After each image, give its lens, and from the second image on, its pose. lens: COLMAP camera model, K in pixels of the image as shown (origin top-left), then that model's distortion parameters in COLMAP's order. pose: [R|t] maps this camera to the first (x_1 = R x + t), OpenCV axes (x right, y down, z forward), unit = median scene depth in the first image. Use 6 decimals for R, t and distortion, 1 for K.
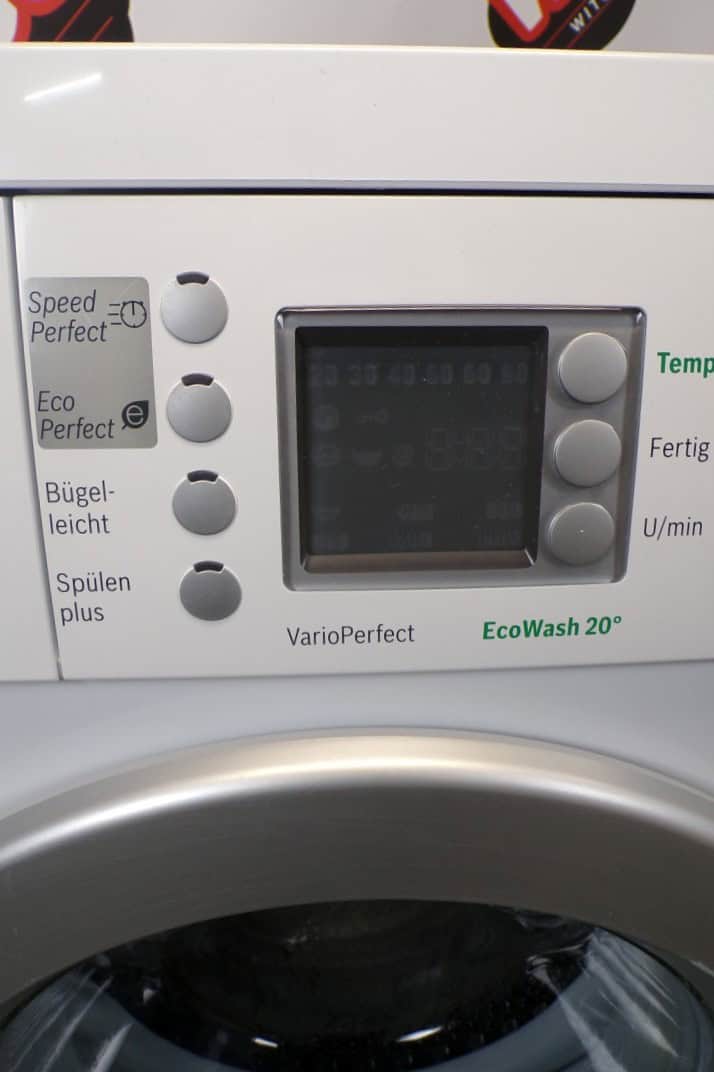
lens RADIAL K [[776.5, 0, 357.0], [0, 776.5, 536.0], [0, 0, 1]] dist [-0.032476, -0.000488]
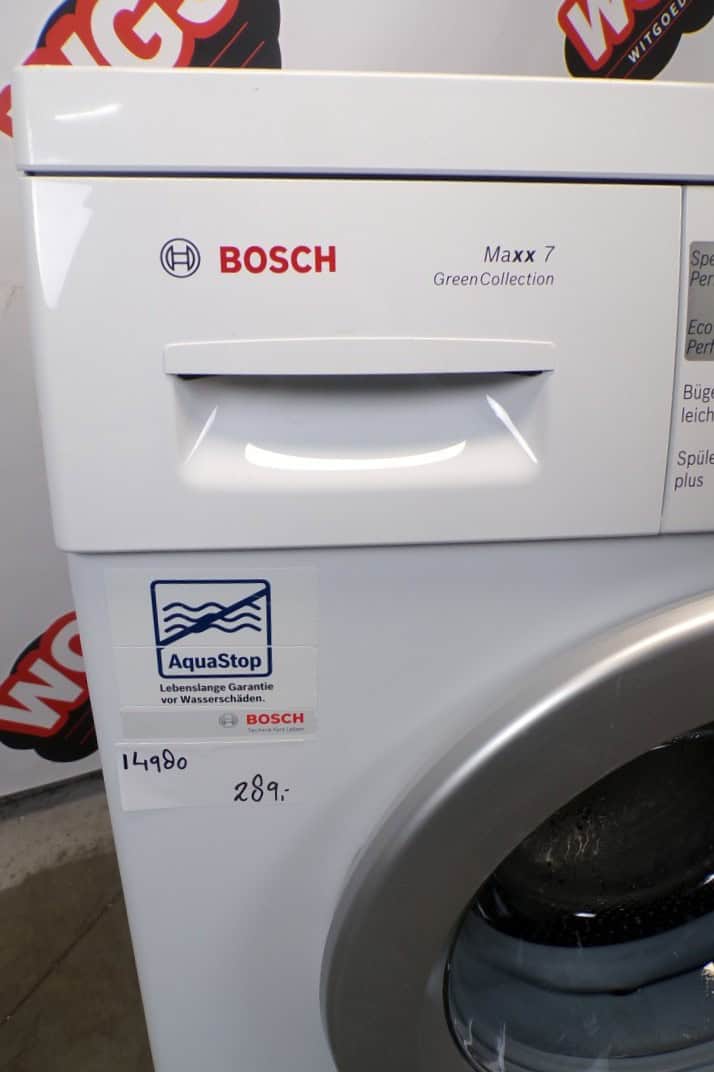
lens RADIAL K [[770.5, 0, 357.0], [0, 770.5, 536.0], [0, 0, 1]] dist [-0.026364, 0.001330]
pose [[0.997999, -0.027466, 0.056952, -1.039770], [0.028693, 0.999371, -0.020842, 0.211305], [-0.056344, 0.022434, 0.998159, -0.358158]]
